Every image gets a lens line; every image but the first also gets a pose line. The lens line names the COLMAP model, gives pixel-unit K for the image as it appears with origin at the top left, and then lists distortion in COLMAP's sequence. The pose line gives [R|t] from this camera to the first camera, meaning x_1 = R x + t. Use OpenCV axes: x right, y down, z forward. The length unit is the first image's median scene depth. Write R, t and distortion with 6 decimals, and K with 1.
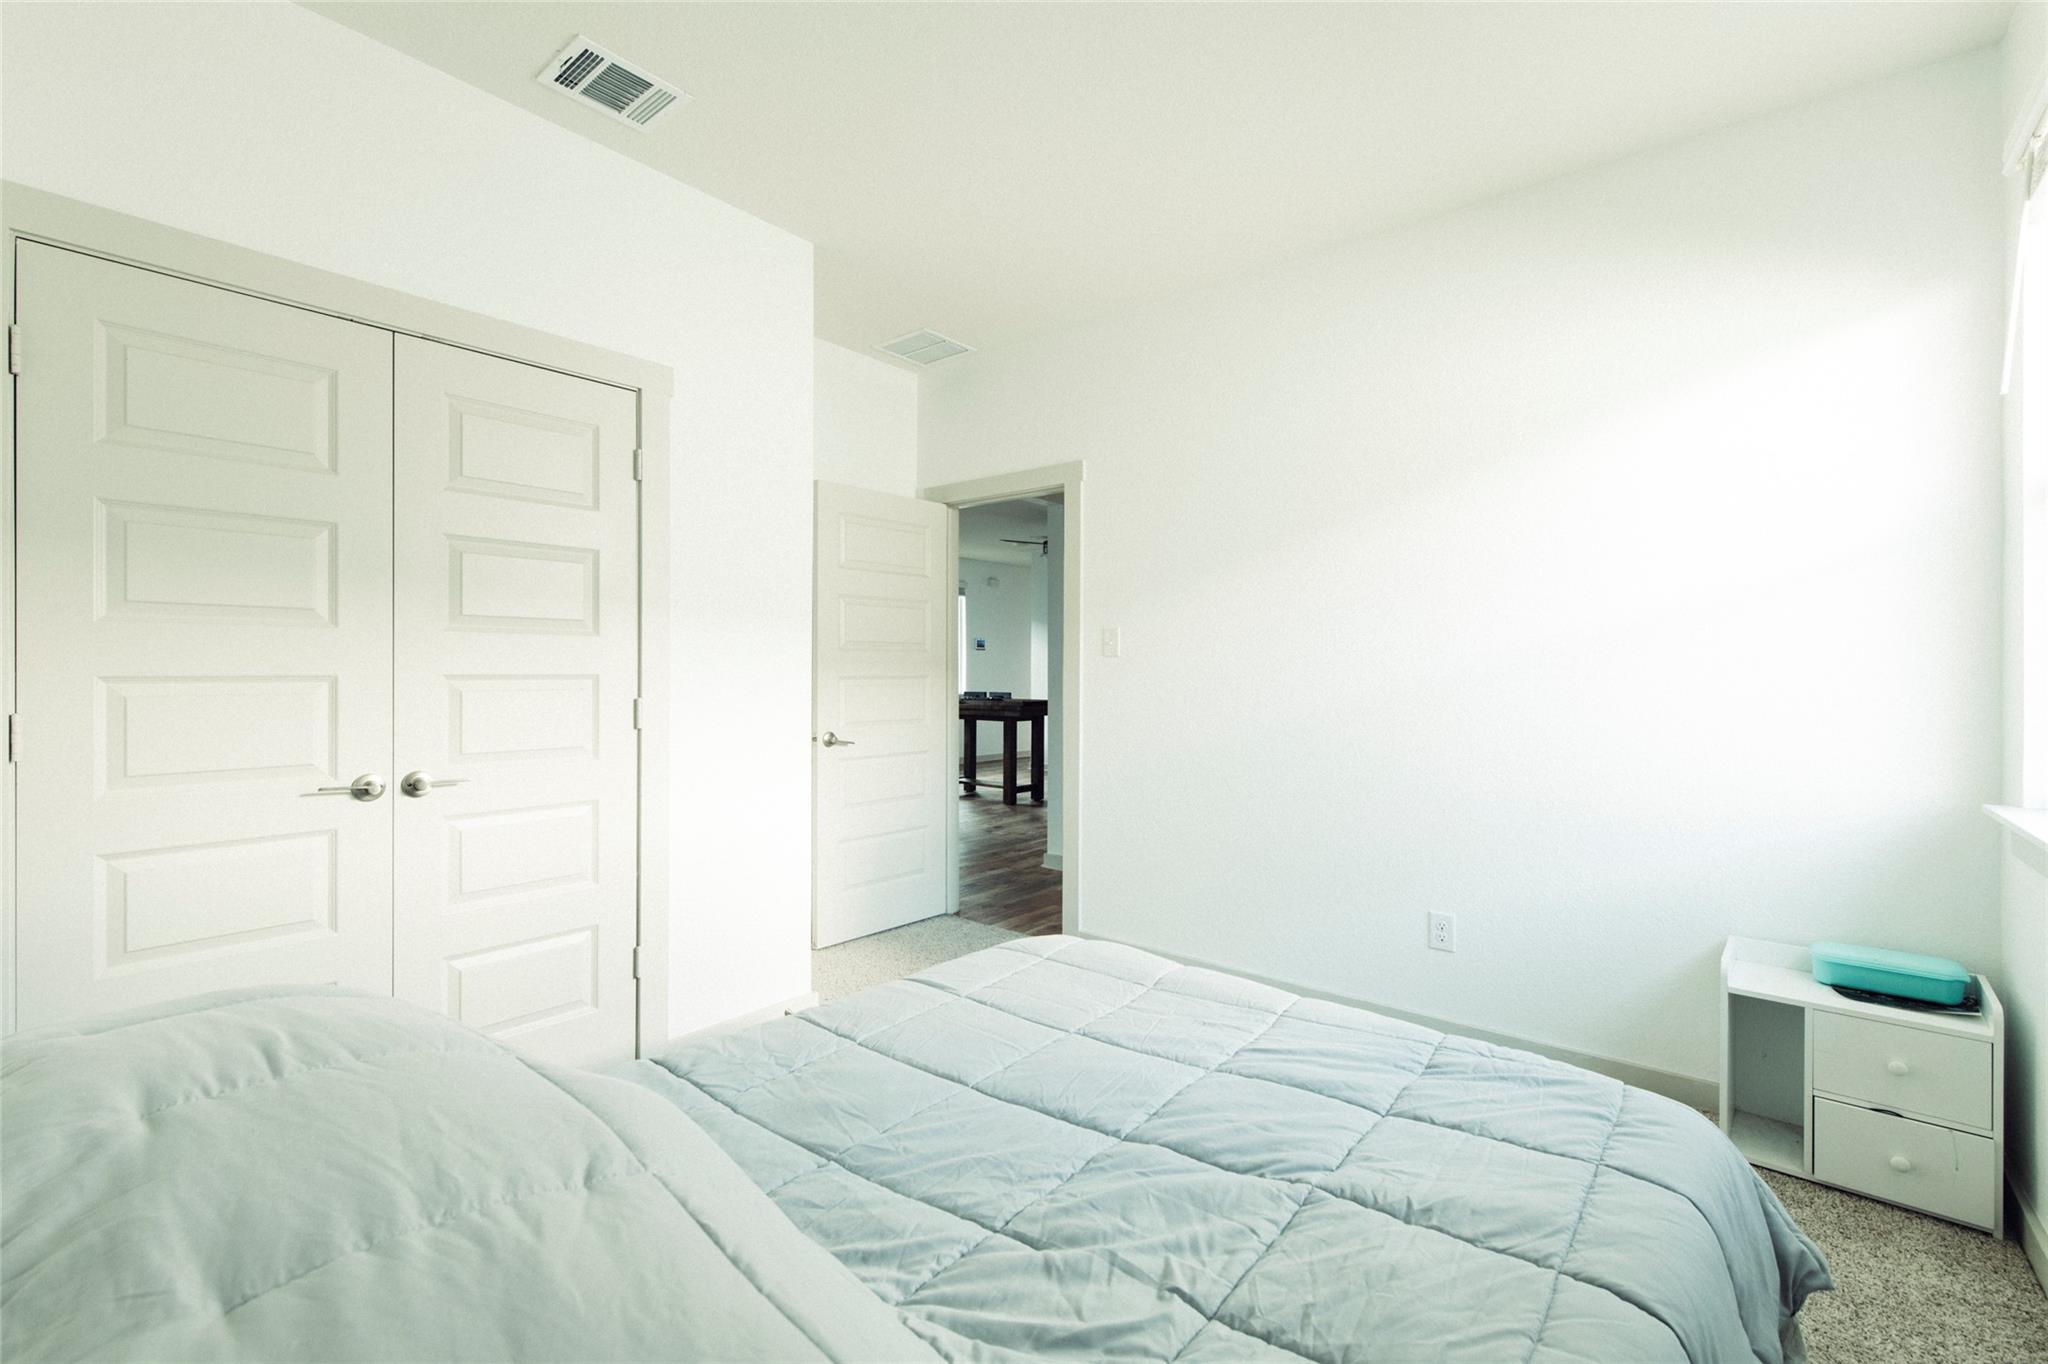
lens RADIAL K [[881.8, 0, 1019.0], [0, 881.8, 671.7], [0, 0, 1]] dist [-0.000154, 0.000407]
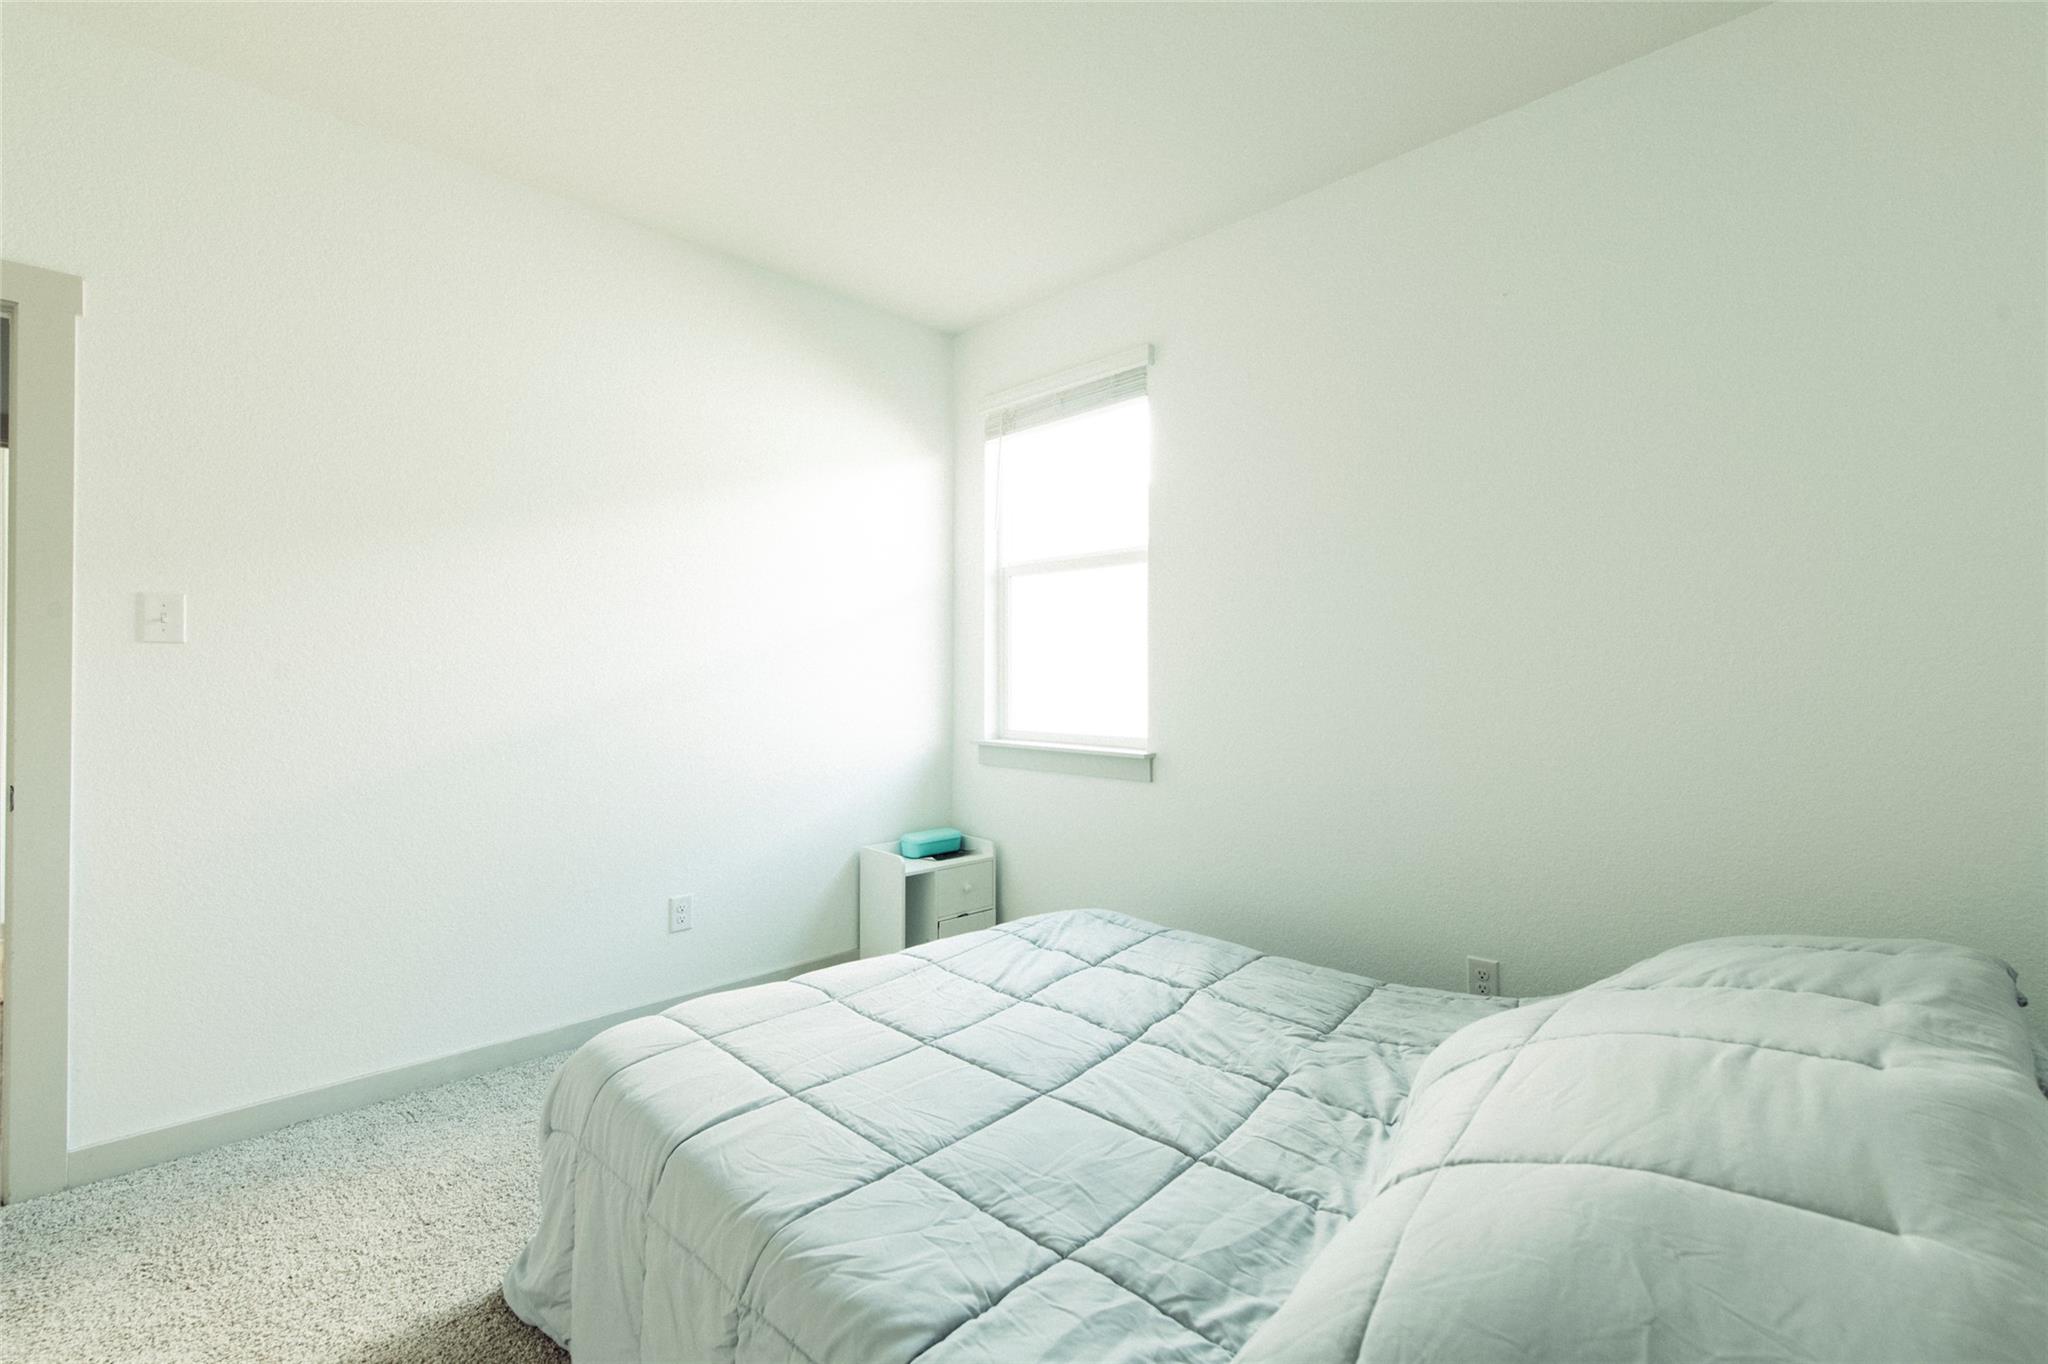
lens RADIAL K [[881.8, 0, 1019.0], [0, 881.8, 671.7], [0, 0, 1]] dist [-0.000154, 0.000407]
pose [[0.089889, -0.001918, 0.995950, -0.549581], [-0.005816, 0.999980, 0.002450, -0.004072], [-0.995935, -0.006012, 0.089877, 0.493754]]
